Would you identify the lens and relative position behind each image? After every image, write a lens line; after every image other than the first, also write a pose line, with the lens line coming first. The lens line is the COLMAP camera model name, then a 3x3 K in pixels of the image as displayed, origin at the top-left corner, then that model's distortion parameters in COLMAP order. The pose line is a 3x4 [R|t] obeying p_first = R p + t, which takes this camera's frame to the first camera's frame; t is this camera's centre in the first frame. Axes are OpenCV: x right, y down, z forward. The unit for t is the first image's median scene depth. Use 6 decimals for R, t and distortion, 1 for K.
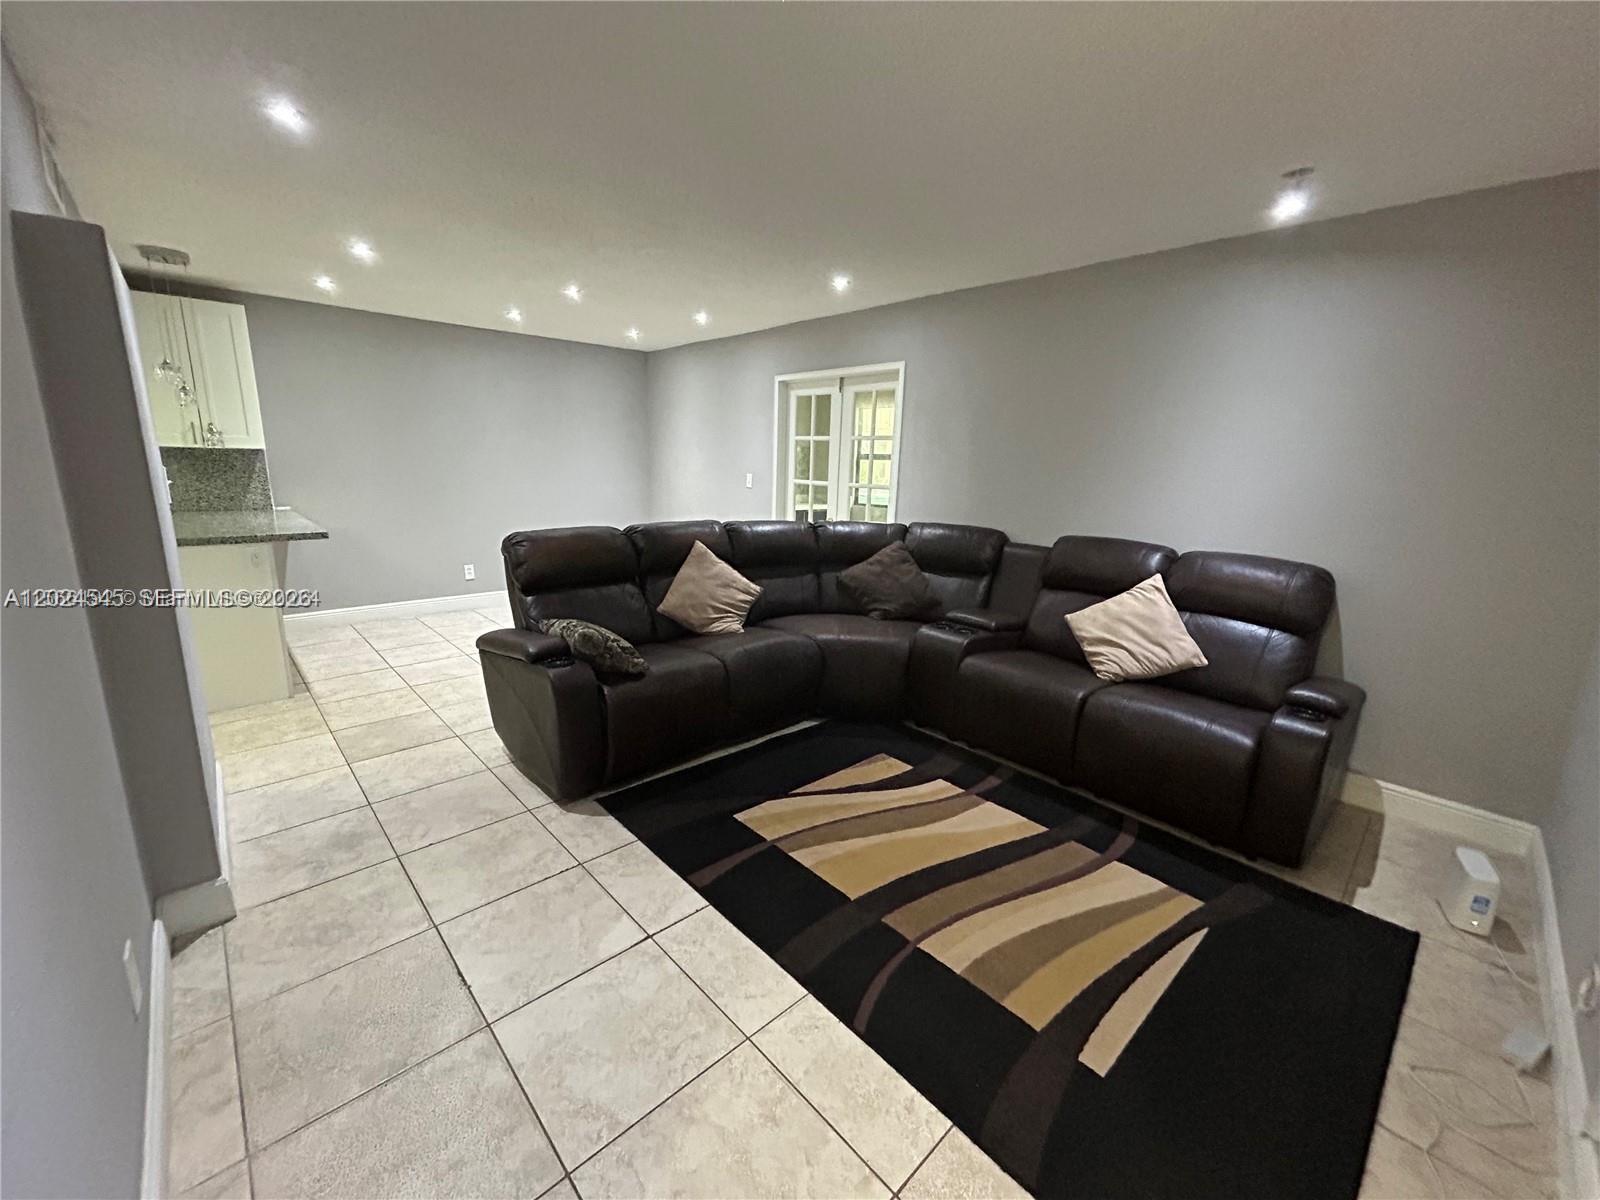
lens RADIAL K [[645.8, 0, 794.3], [0, 645.8, 604.6], [0, 0, 1]] dist [-0.002684, 0.000678]
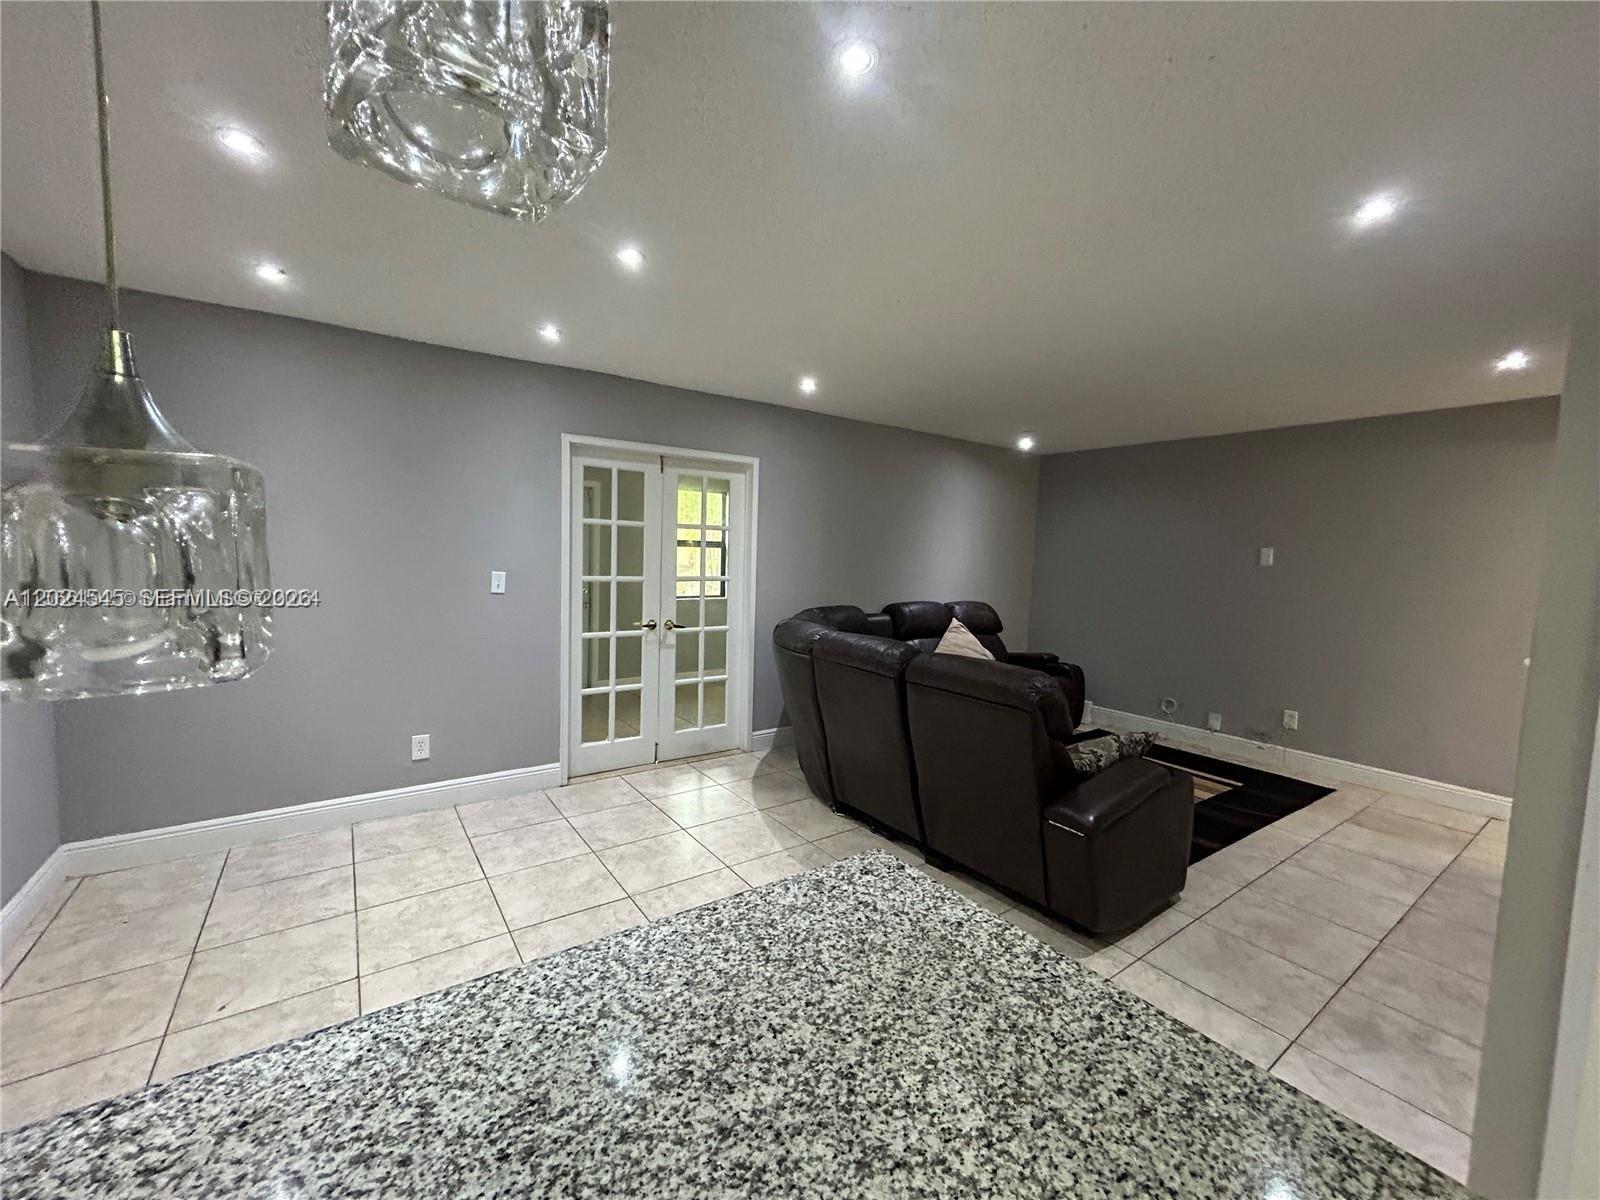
lens RADIAL K [[645.8, 0, 801.1], [0, 645.8, 602.3], [0, 0, 1]] dist [-0.002684, 0.000678]
pose [[0.131252, -0.102523, 0.986033, -1.300003], [0.193262, 0.978200, 0.075983, -0.325667], [-0.972328, 0.180590, 0.148204, 1.240787]]
